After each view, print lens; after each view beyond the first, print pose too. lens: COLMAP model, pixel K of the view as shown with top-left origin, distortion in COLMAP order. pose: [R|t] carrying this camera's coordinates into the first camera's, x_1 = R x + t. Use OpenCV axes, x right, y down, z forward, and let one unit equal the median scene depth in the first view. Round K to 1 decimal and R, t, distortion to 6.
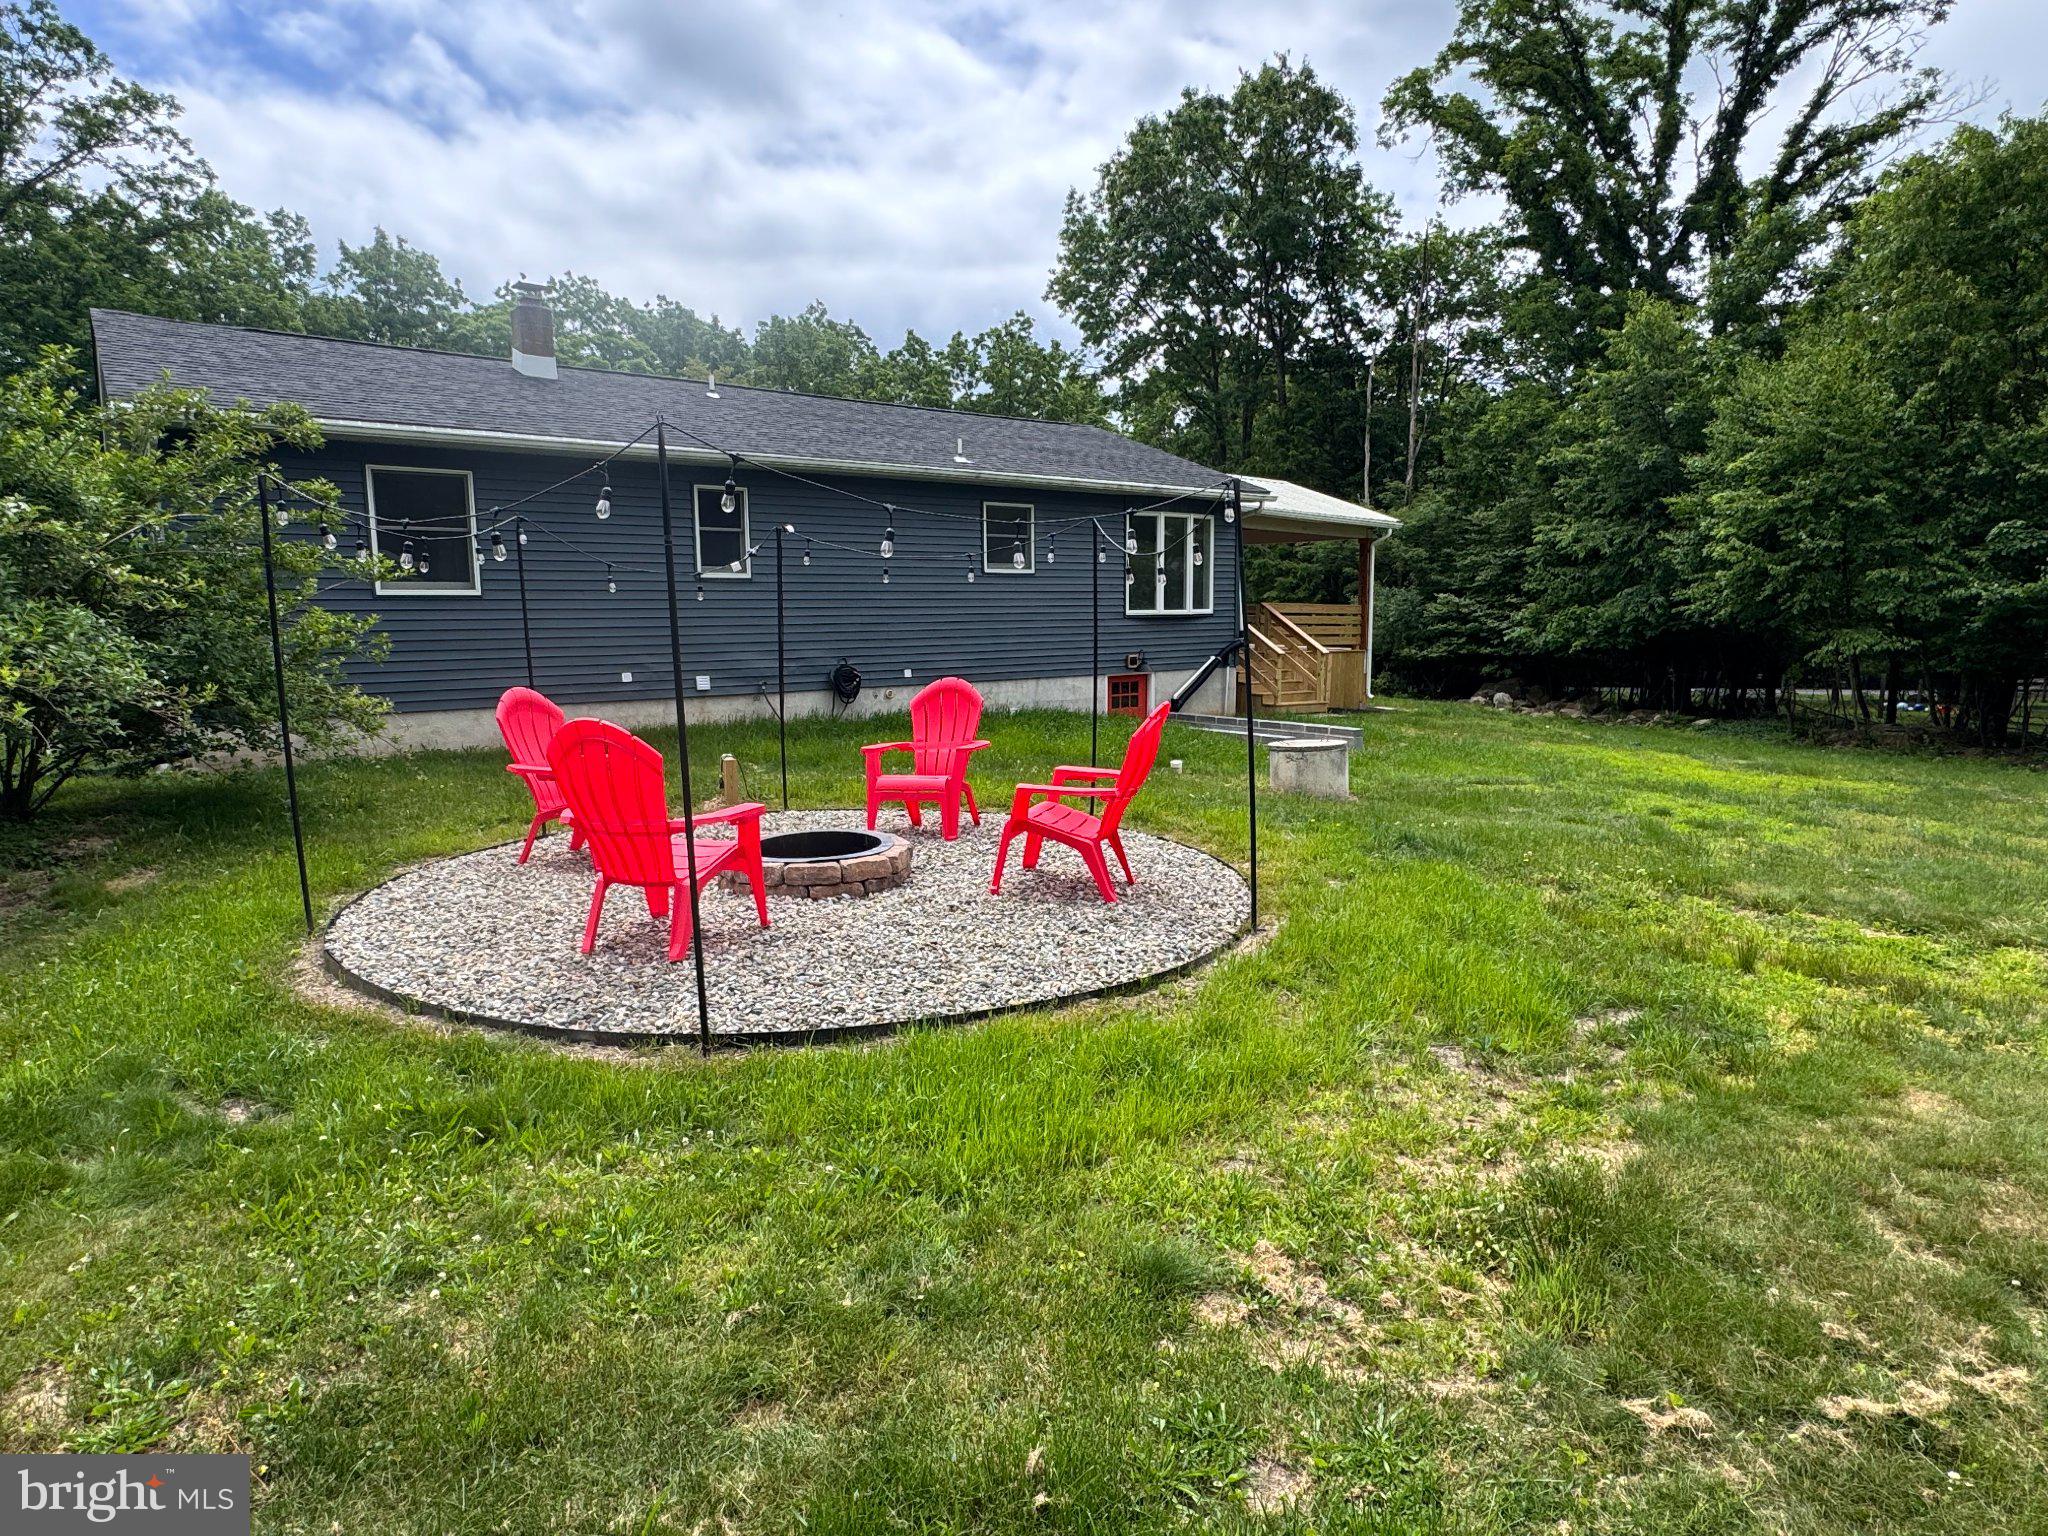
lens RADIAL K [[1184.6, 0, 1024.0], [0, 1184.6, 768.0], [0, 0, 1]] dist [-0.005647, -0.001252]
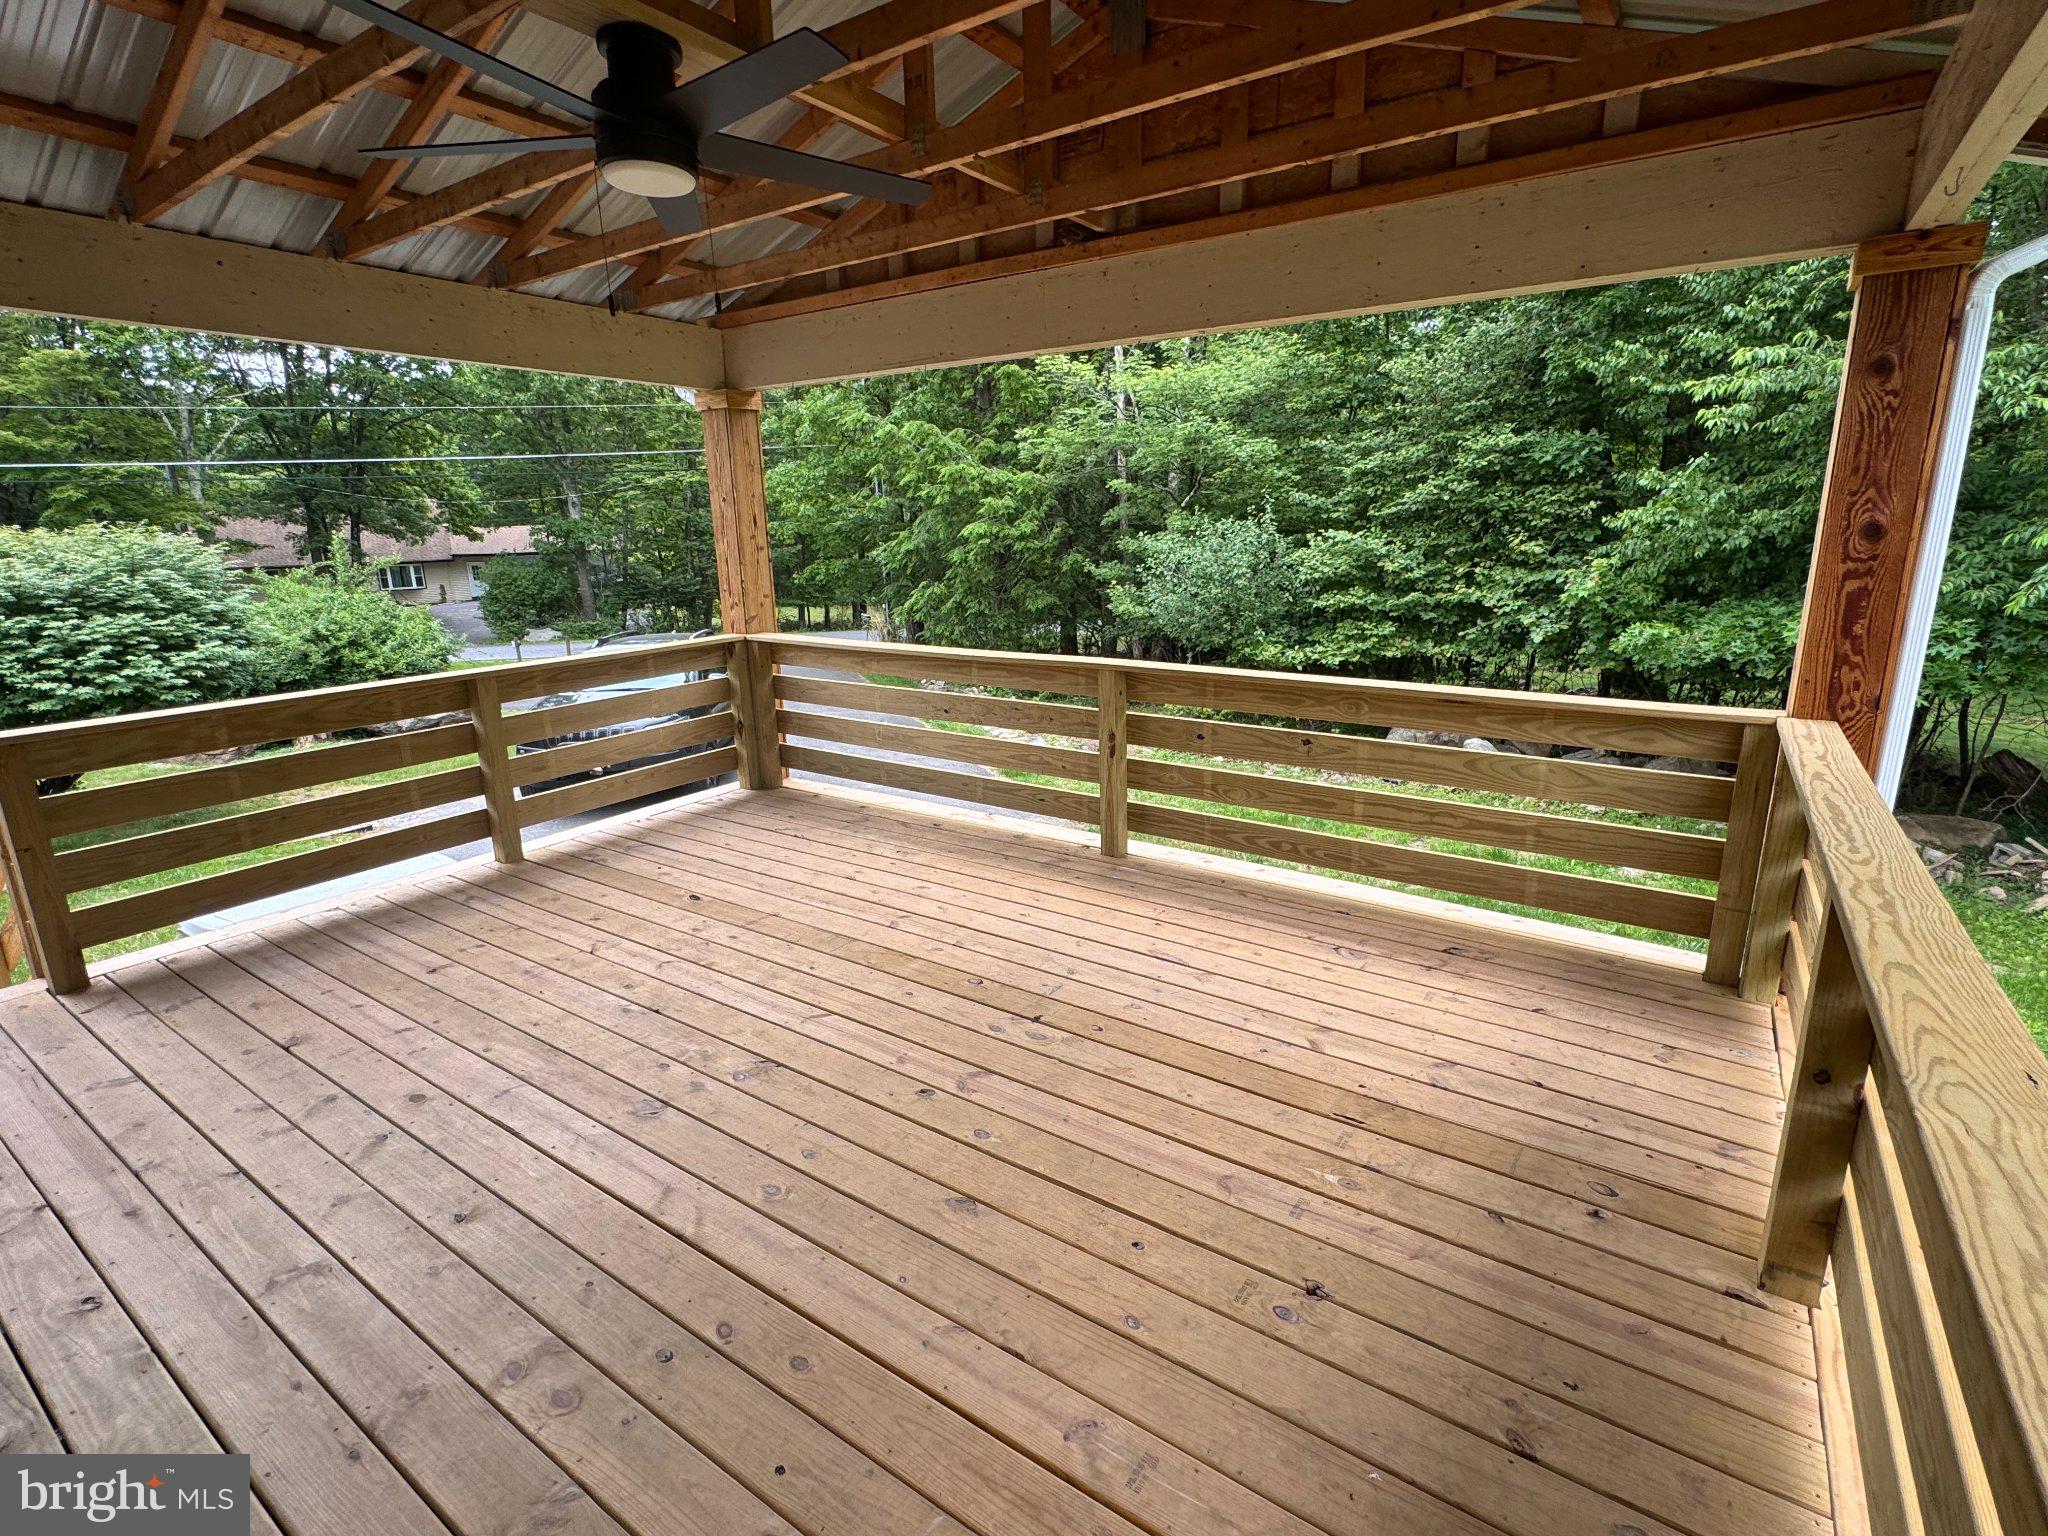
lens RADIAL K [[986.1, 0, 1024.0], [0, 986.1, 768.0], [0, 0, 1]] dist [-0.007715, 0.000384]
pose [[0.957609, -0.087186, 0.274562, 0.190715], [0.055556, 0.991102, 0.120953, -0.187648], [-0.282664, -0.100572, 0.953932, 1.123636]]
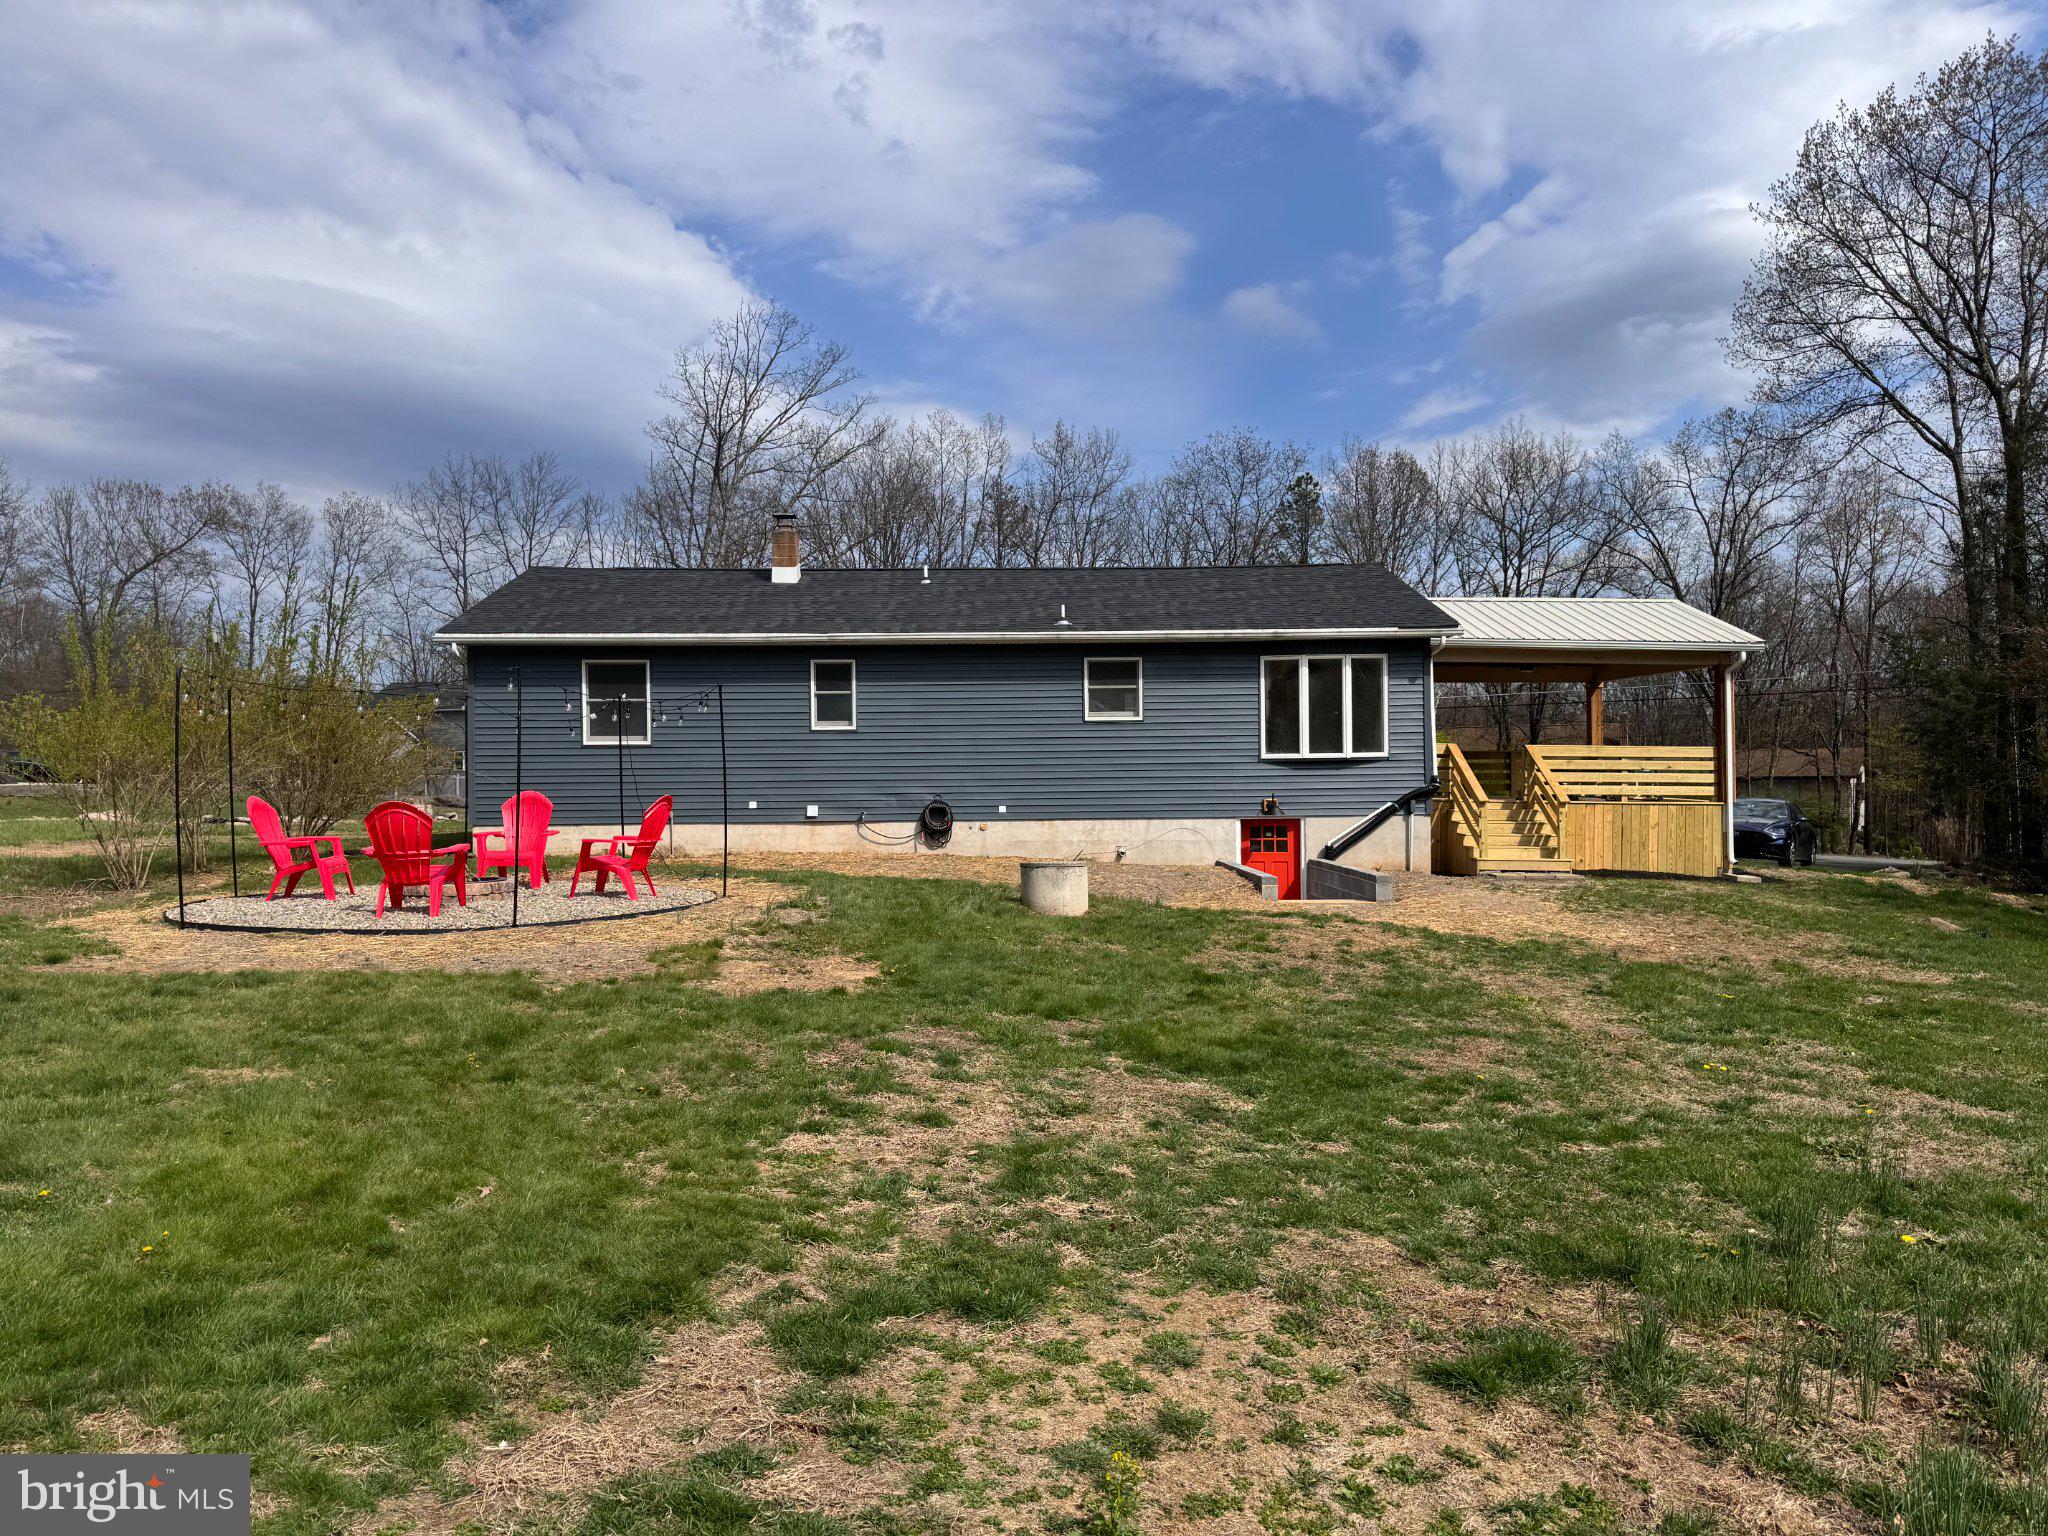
lens RADIAL K [[1438.3, 0, 1018.4], [0, 1438.3, 764.3], [0, 0, 1]] dist [0.114498, -0.137427]
pose [[0.802399, -0.002984, -0.596780, 0.616844], [-0.076346, 0.991258, -0.107608, 0.021377], [0.591884, 0.131906, 0.795157, -0.085838]]
